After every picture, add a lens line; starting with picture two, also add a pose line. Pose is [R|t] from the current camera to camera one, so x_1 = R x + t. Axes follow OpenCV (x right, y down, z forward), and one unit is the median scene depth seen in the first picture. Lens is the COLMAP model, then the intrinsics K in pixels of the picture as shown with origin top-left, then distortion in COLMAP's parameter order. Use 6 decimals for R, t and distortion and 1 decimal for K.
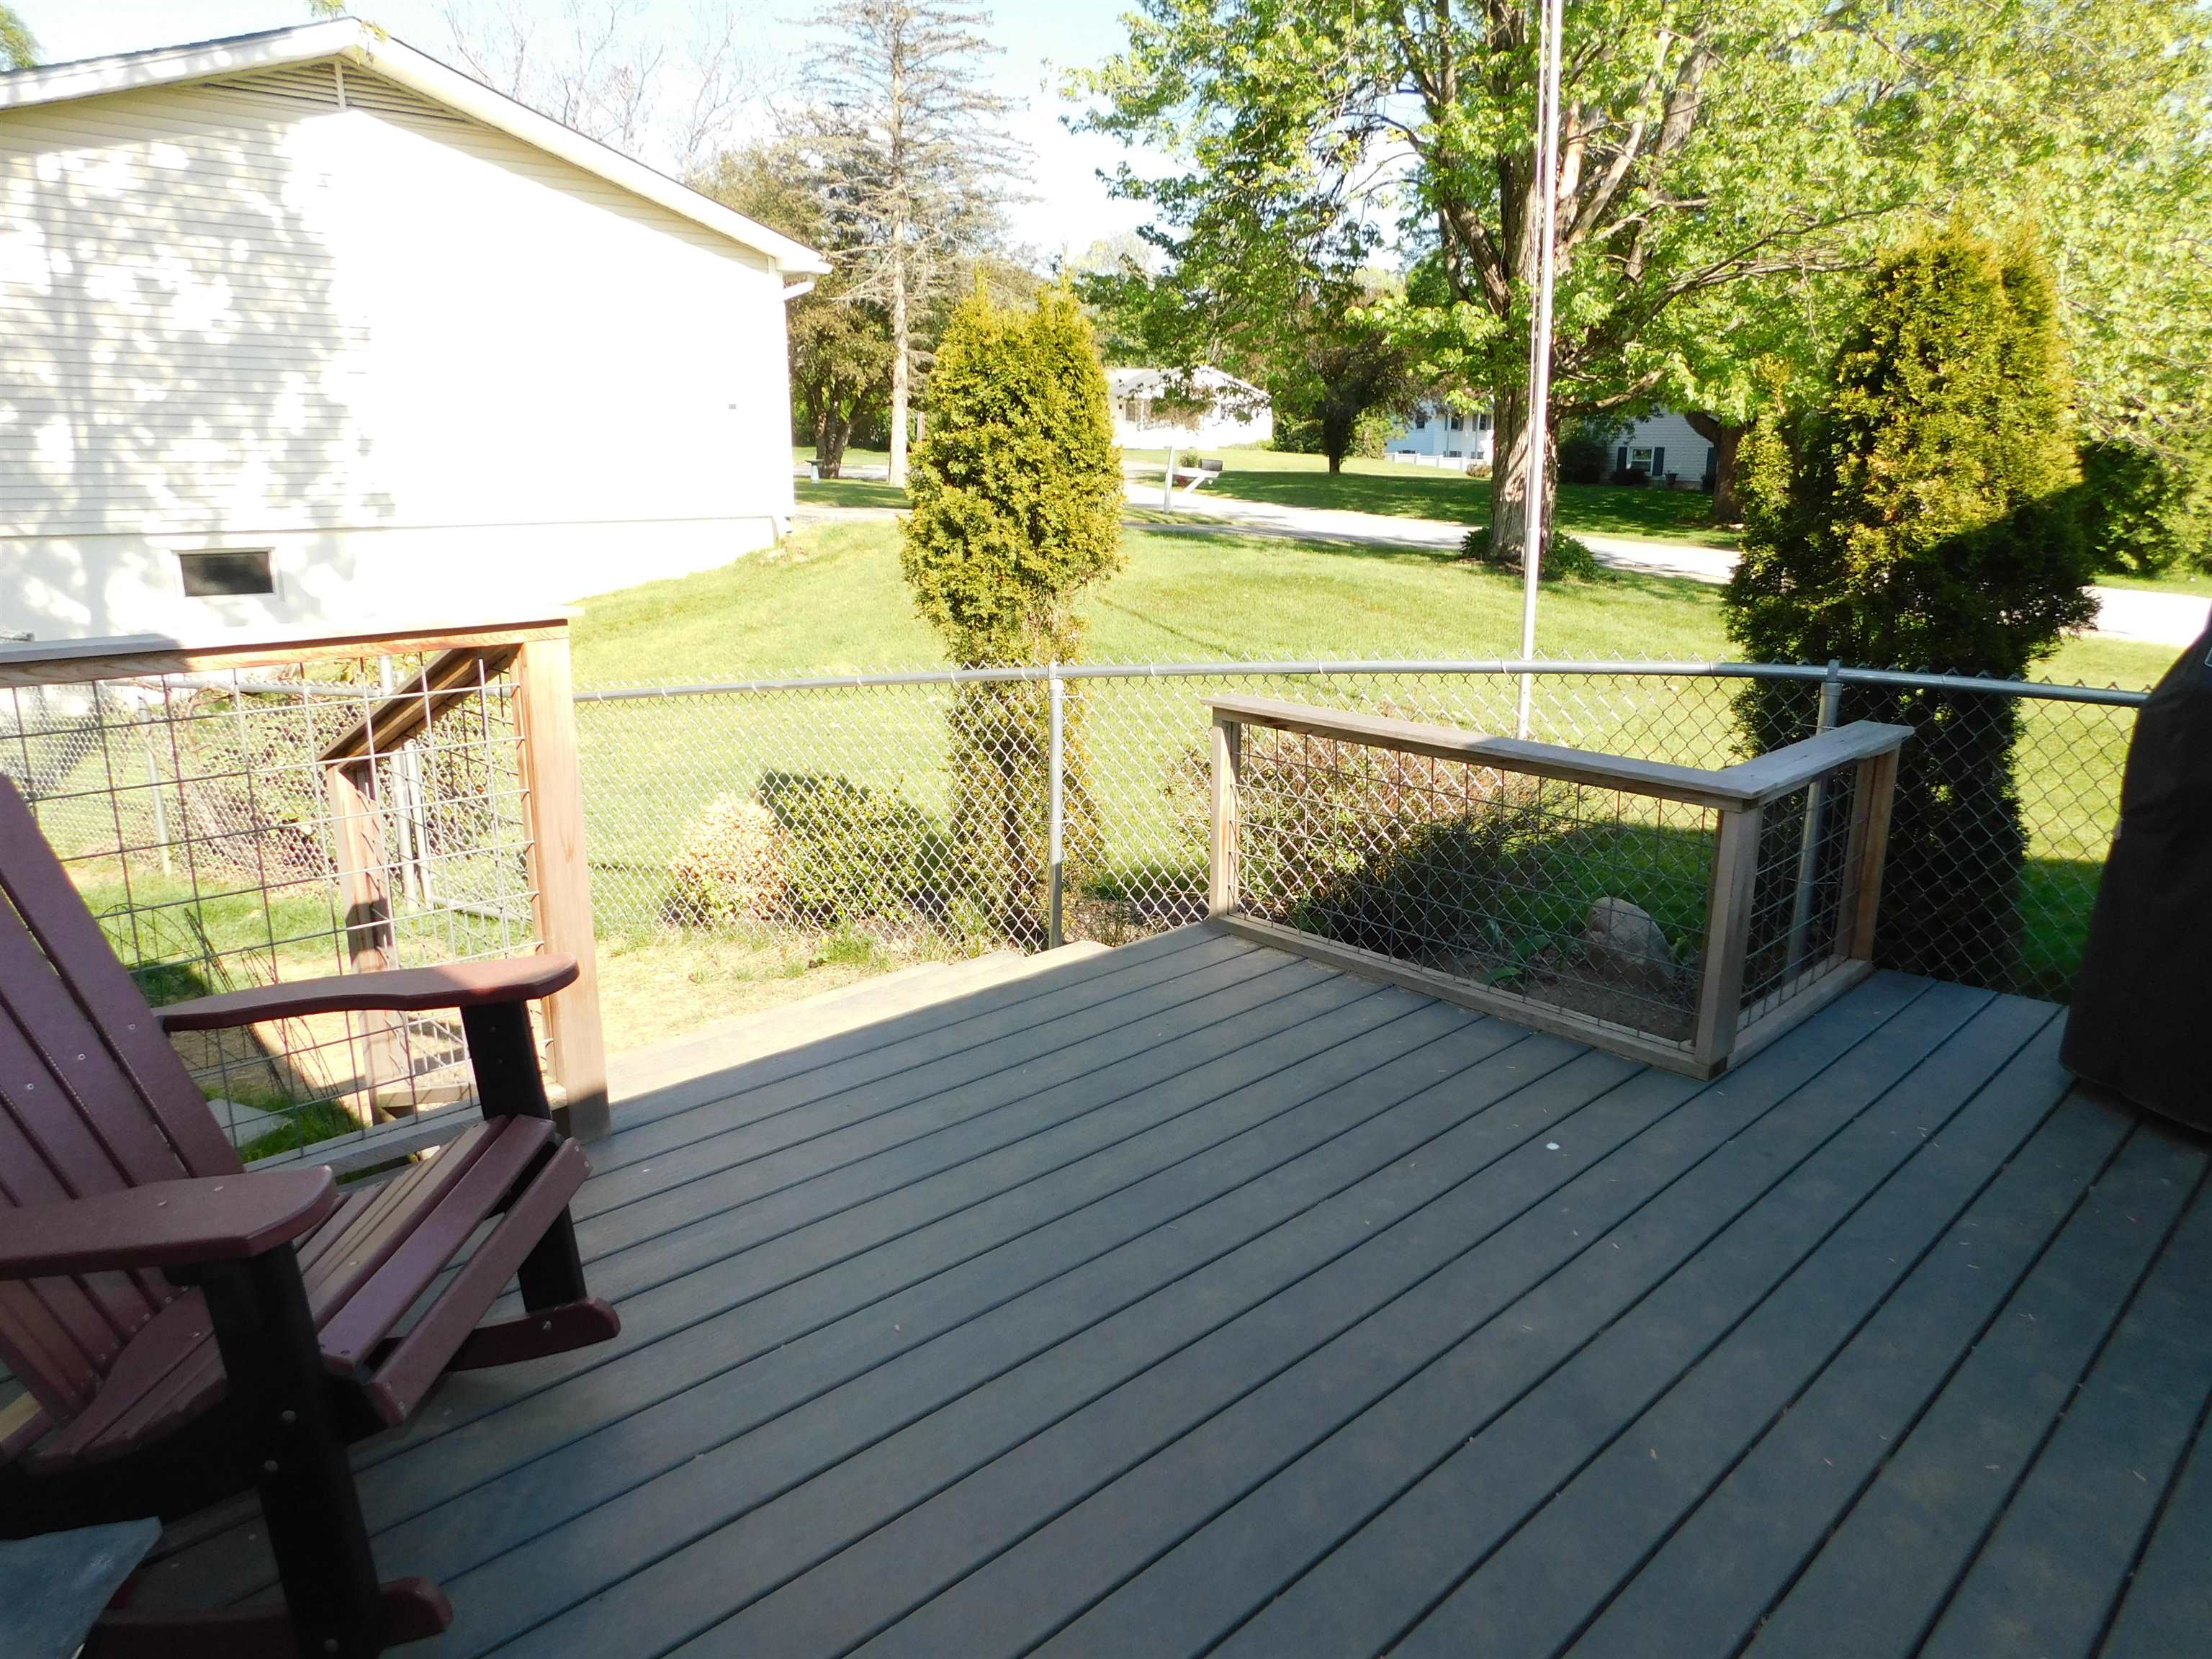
lens RADIAL K [[1460.1, 0, 1103.1], [0, 1460.1, 822.4], [0, 0, 1]] dist [-0.018082, -0.001591]
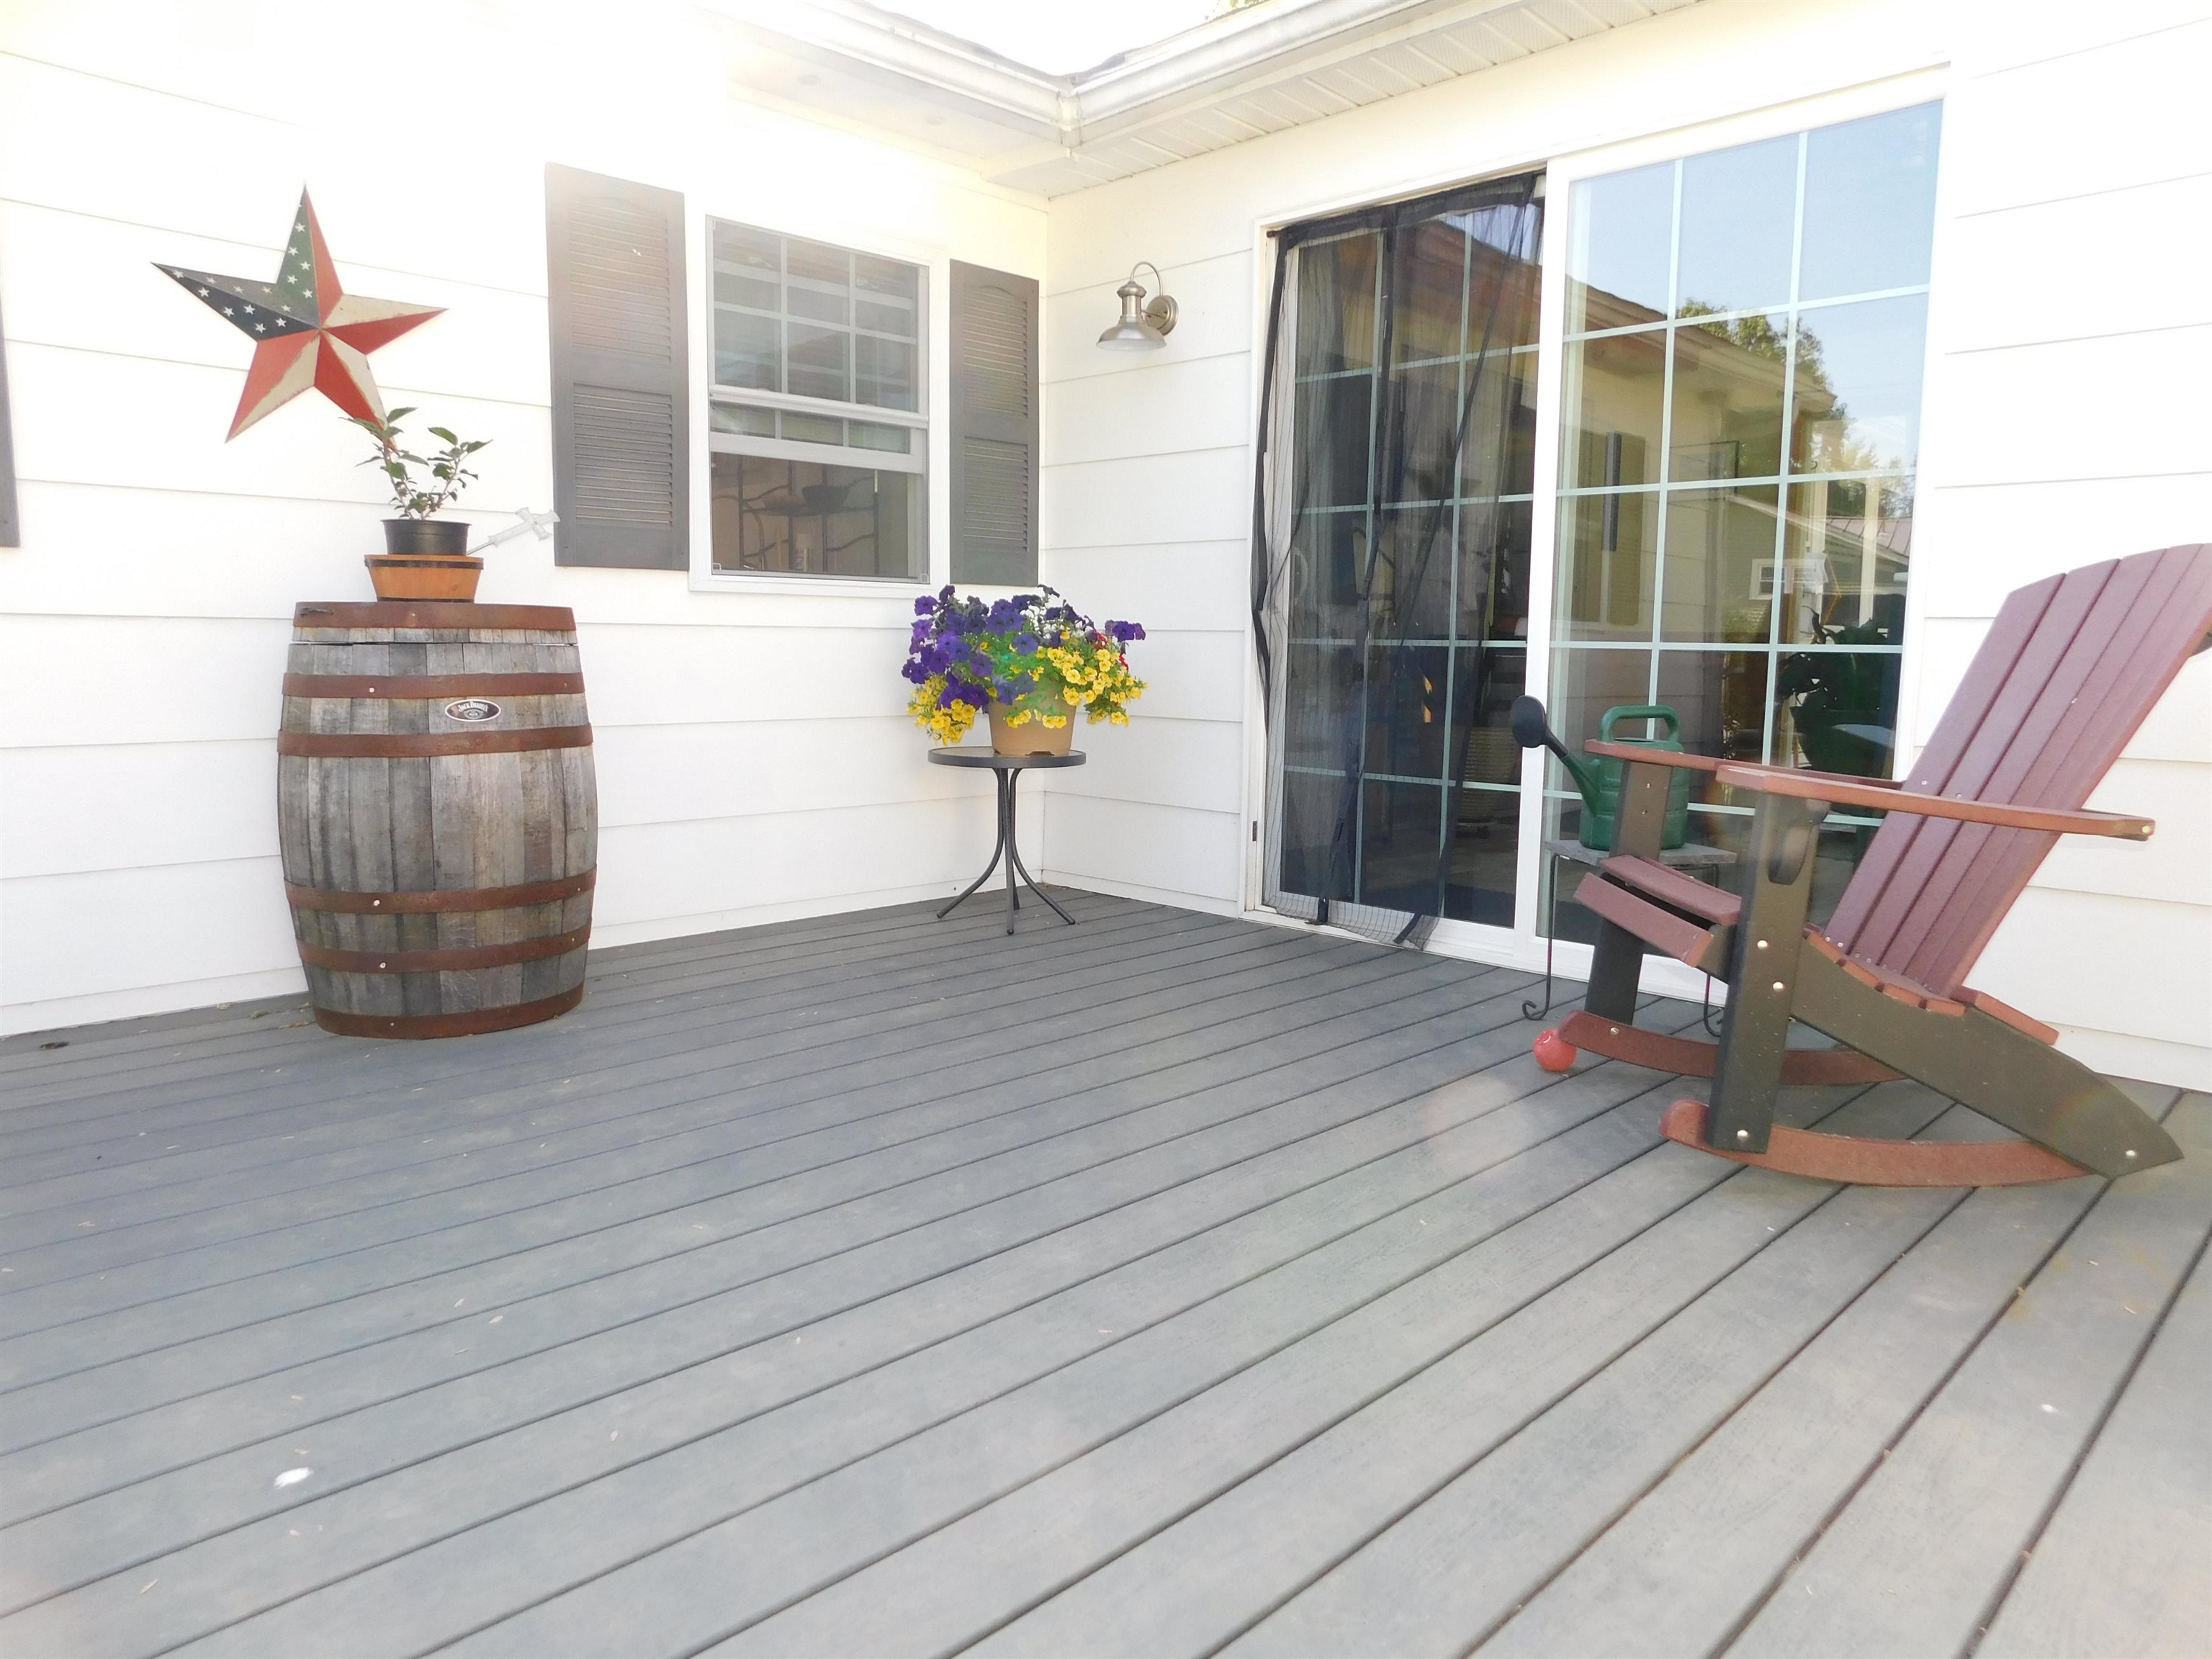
lens RADIAL K [[1460.1, 0, 1106.6], [0, 1460.1, 827.6], [0, 0, 1]] dist [-0.018082, -0.001591]
pose [[-0.999605, -0.017261, -0.022174, 0.055580], [-0.024215, 0.929473, 0.368094, -0.145605], [0.014257, 0.368485, -0.929524, 1.285364]]
